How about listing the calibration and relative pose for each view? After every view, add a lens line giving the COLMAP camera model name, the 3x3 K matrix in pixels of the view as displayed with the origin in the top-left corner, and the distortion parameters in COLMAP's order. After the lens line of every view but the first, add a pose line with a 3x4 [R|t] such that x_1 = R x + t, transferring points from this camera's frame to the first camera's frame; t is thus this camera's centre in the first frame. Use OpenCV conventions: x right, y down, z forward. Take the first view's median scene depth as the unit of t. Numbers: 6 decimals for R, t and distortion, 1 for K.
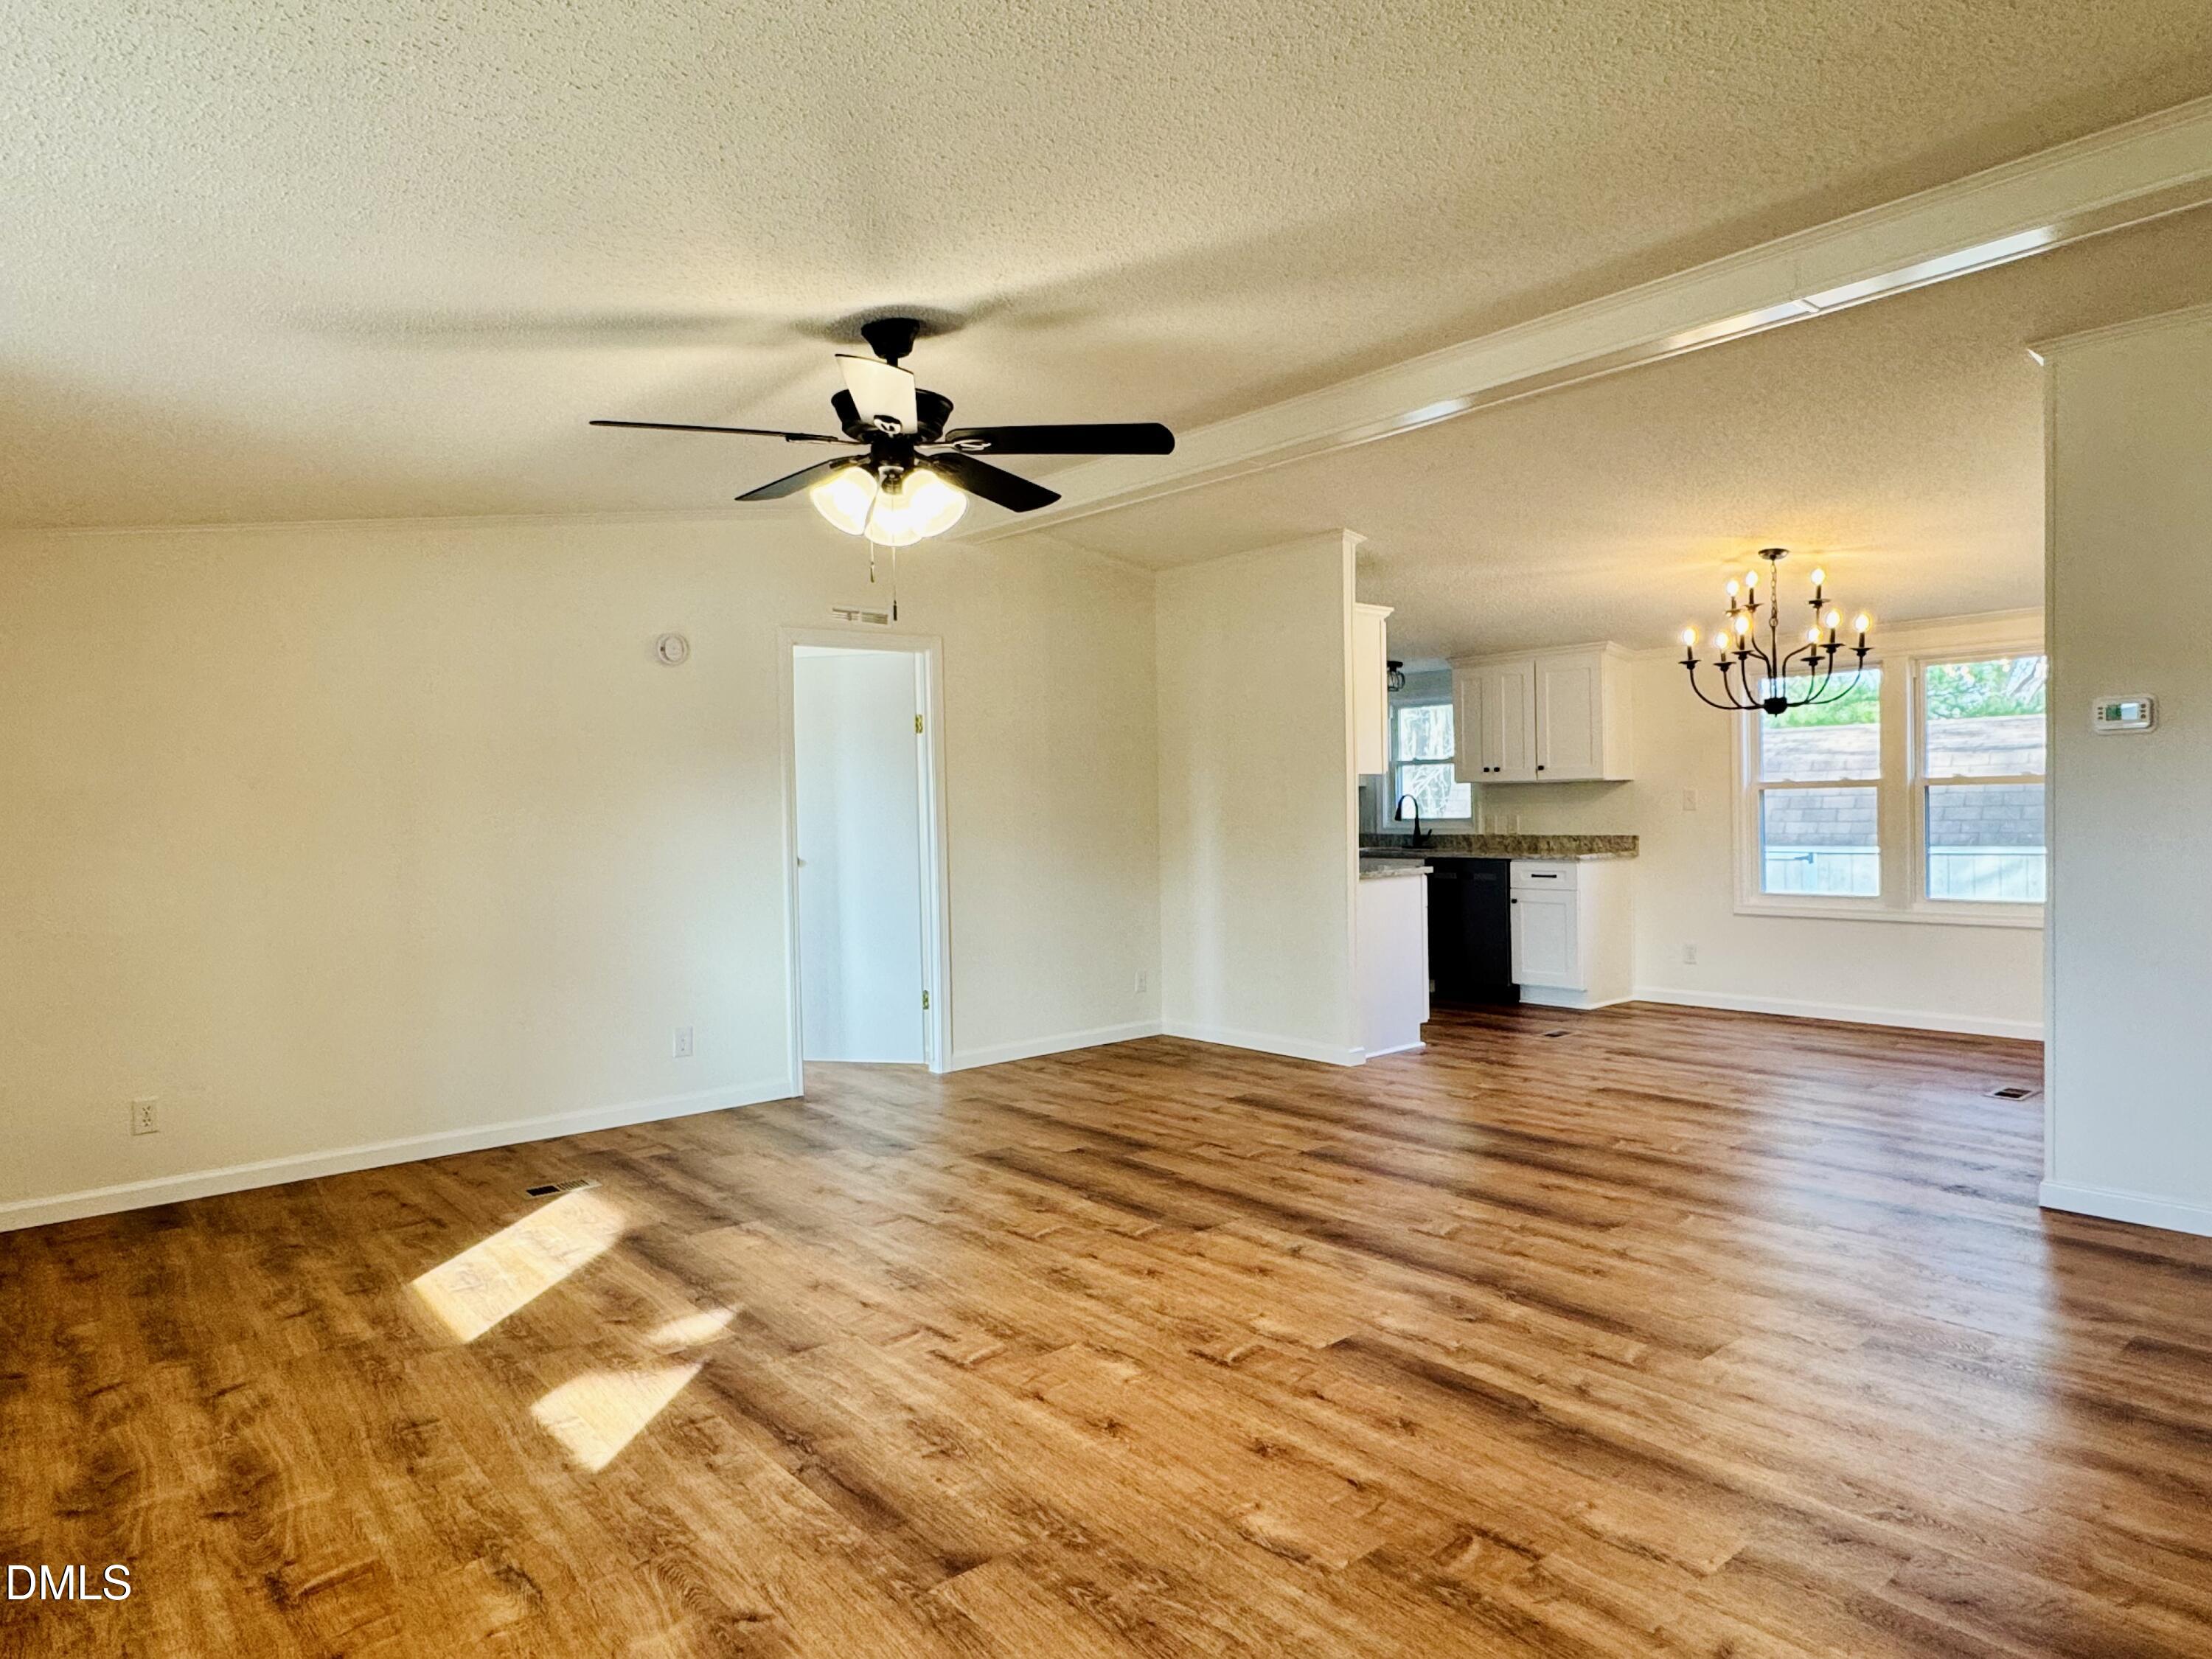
lens RADIAL K [[1354.0, 0, 1110.1], [0, 1354.0, 838.2], [0, 0, 1]] dist [-0.005758, -0.000397]
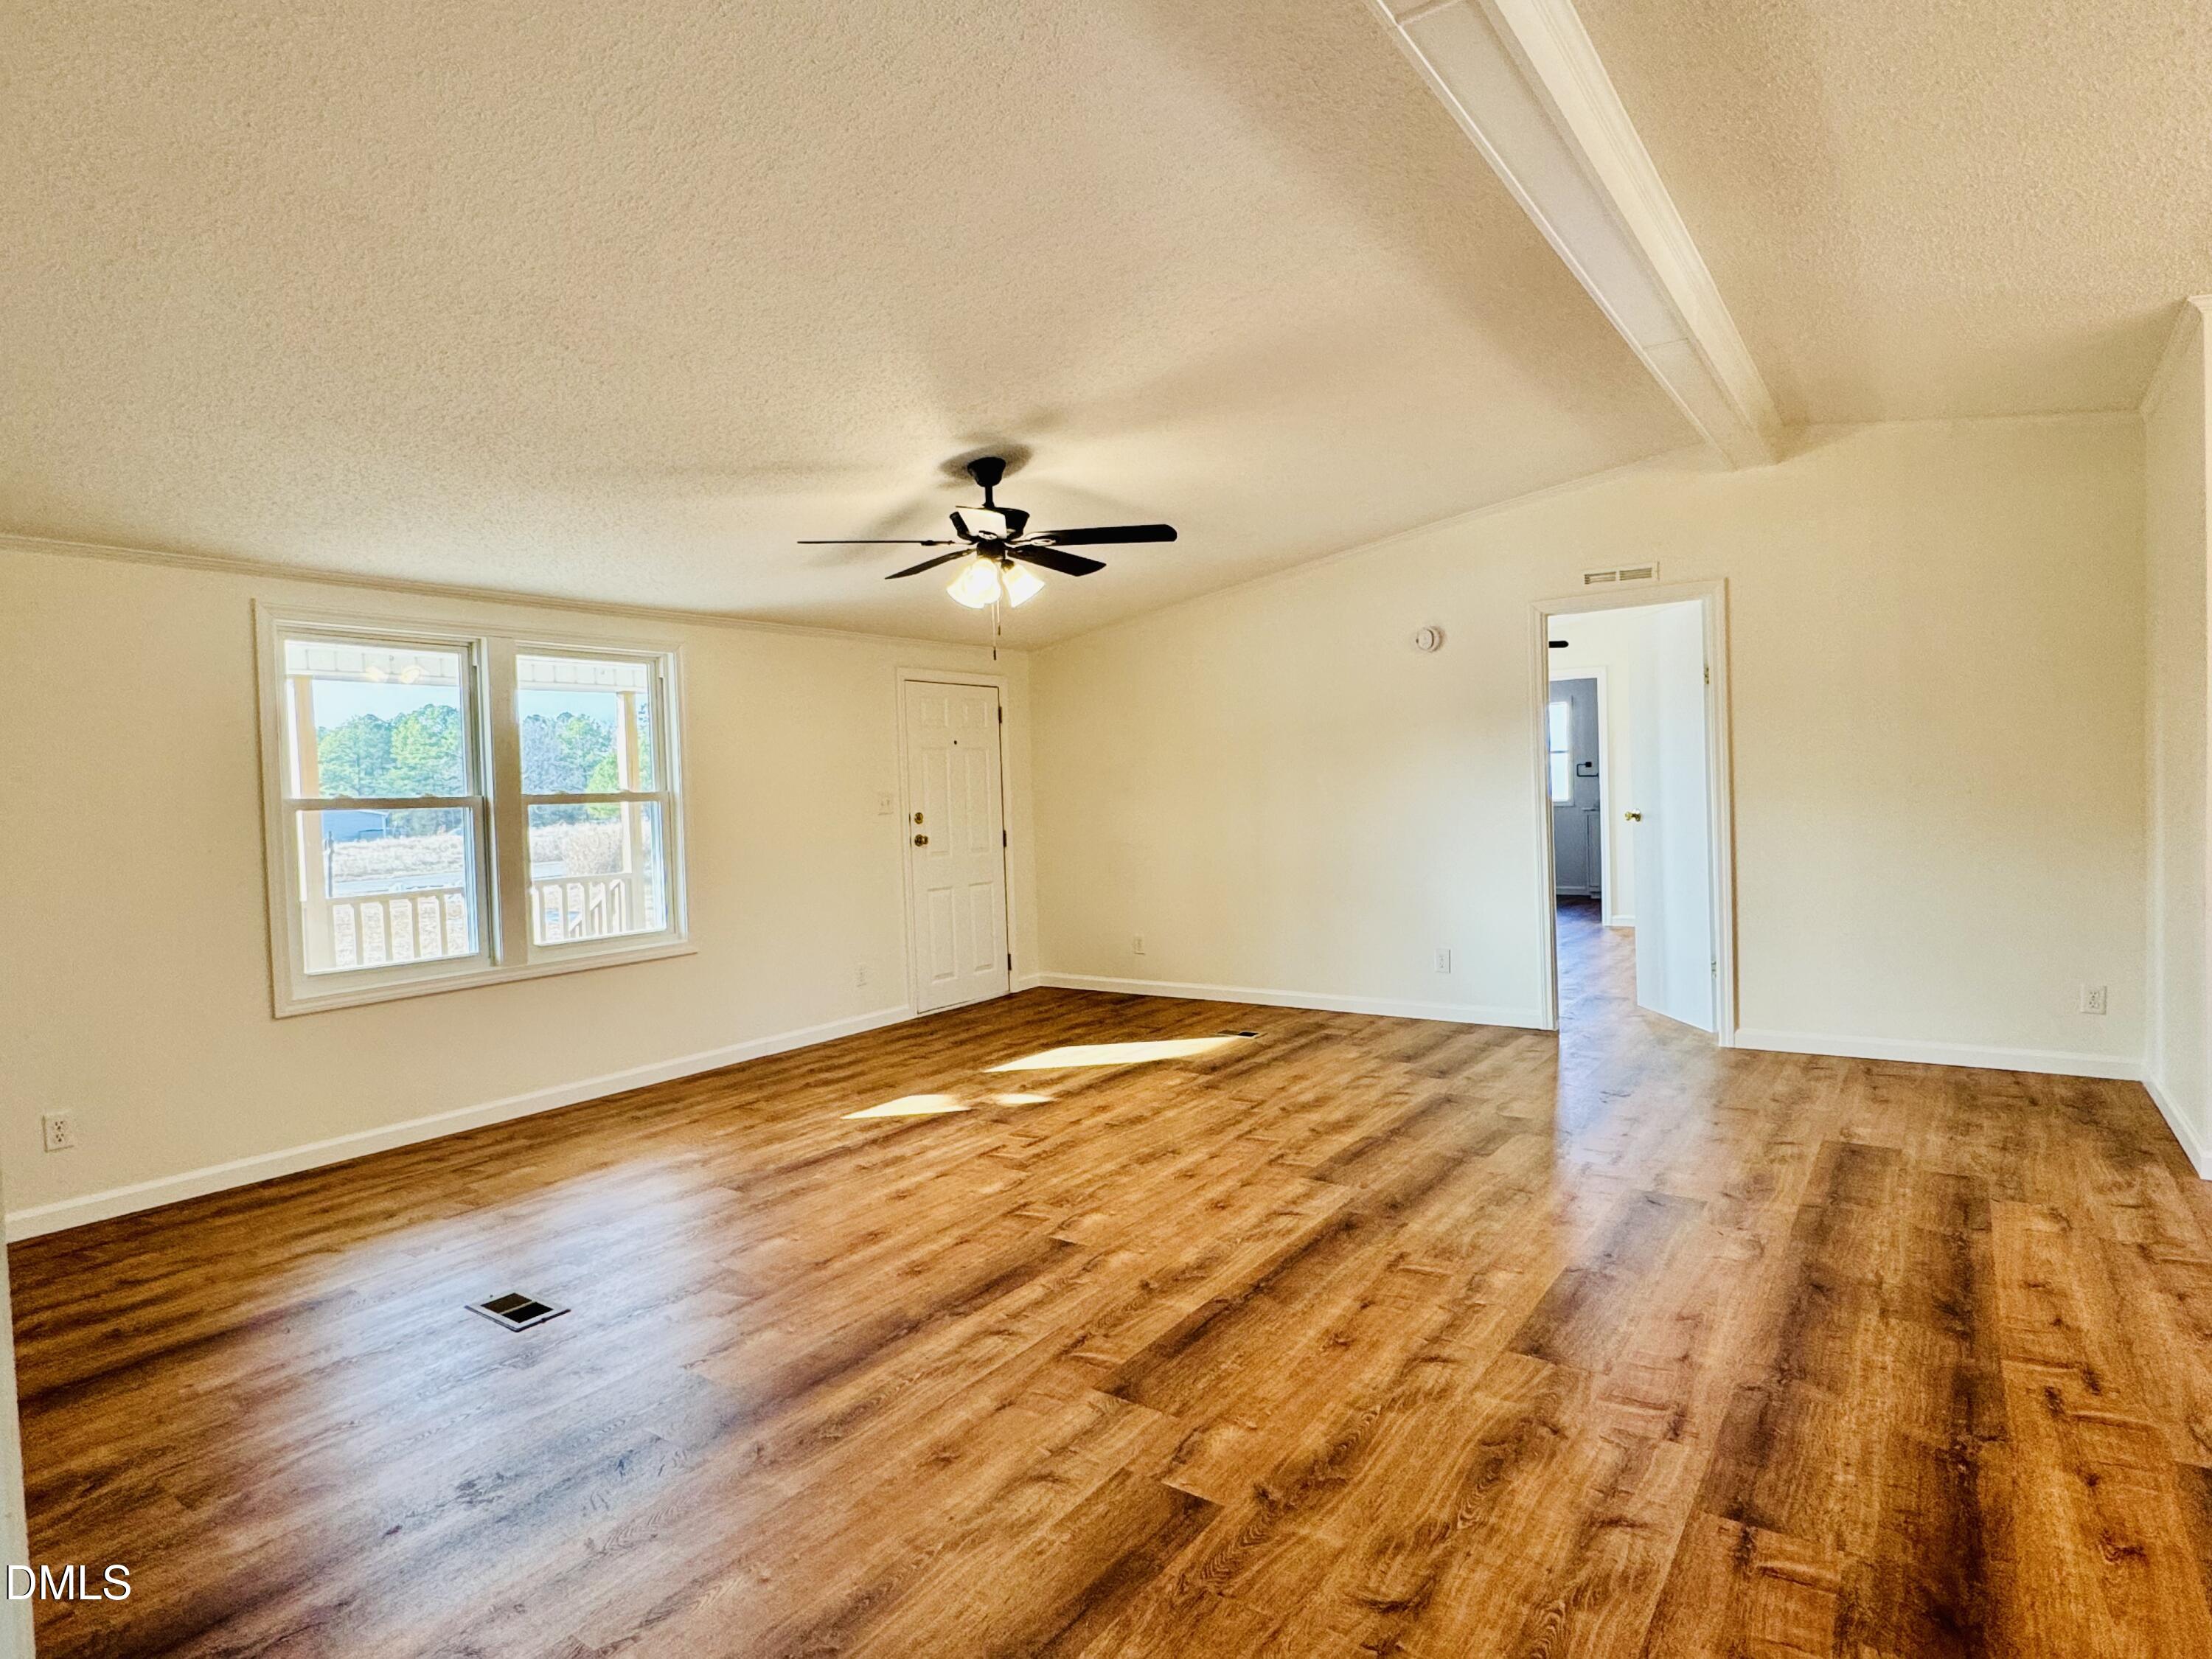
lens RADIAL K [[1206.8, 0, 1117.8], [0, 1206.8, 811.0], [0, 0, 1]] dist [0.001353, -0.001635]
pose [[0.249069, 0.032131, -0.967953, 1.152124], [0.003852, 0.999409, 0.034166, -0.042108], [0.968478, -0.012239, 0.248798, 0.751921]]
